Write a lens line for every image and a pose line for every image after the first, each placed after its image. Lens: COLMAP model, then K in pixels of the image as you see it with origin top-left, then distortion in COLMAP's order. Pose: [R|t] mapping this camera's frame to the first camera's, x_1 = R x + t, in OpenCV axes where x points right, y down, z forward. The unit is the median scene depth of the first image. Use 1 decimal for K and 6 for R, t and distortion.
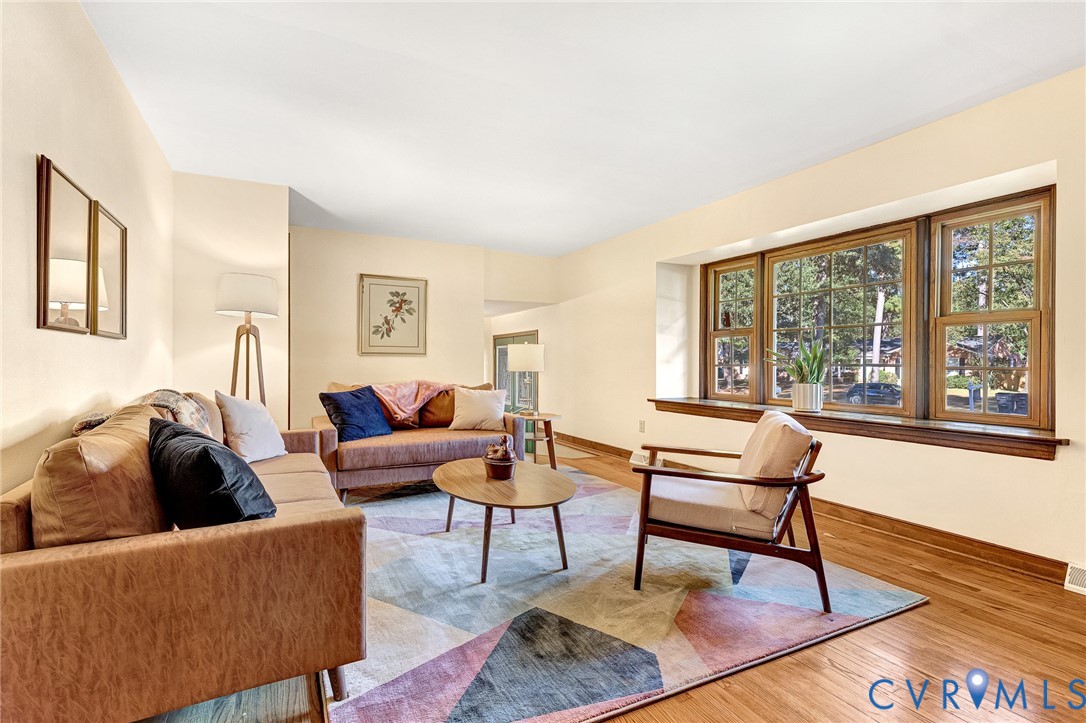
lens RADIAL K [[526.2, 0, 543.0], [0, 526.2, 361.5], [0, 0, 1]] dist [-0.000314, 0.000034]
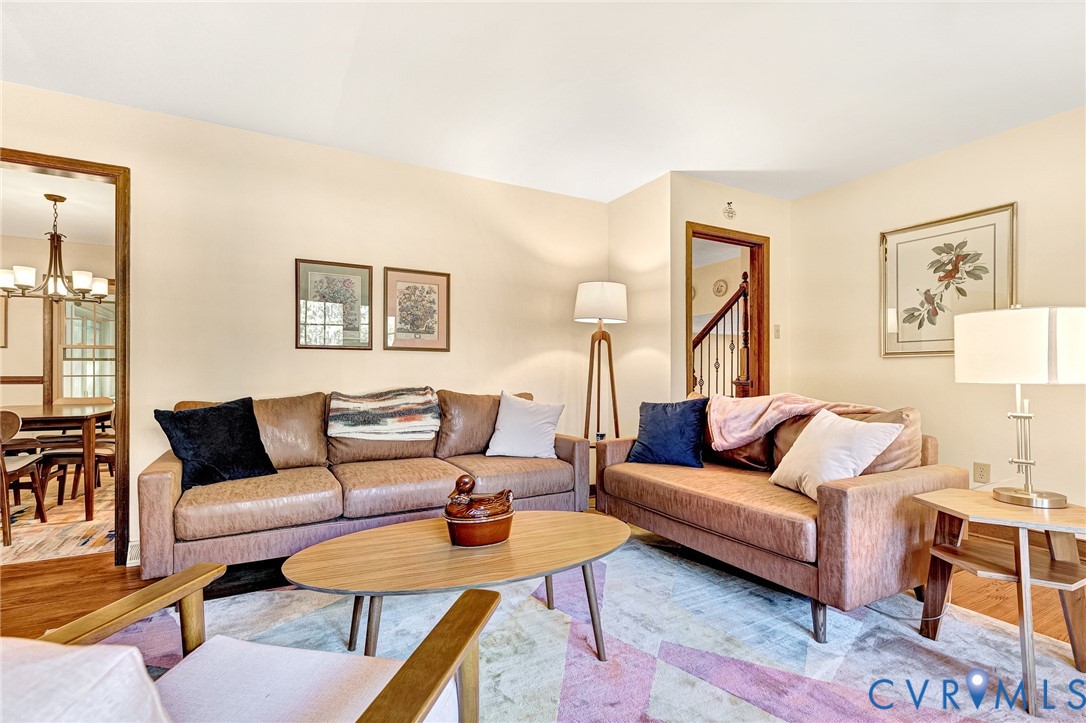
lens RADIAL K [[506.0, 0, 542.8], [0, 506.0, 374.5], [0, 0, 1]] dist [-0.000494, 0.000066]
pose [[0.036934, -0.003396, -0.999312, 0.258569], [-0.002824, 0.999990, -0.003503, 0.012811], [0.999314, 0.002951, 0.036924, 0.542316]]
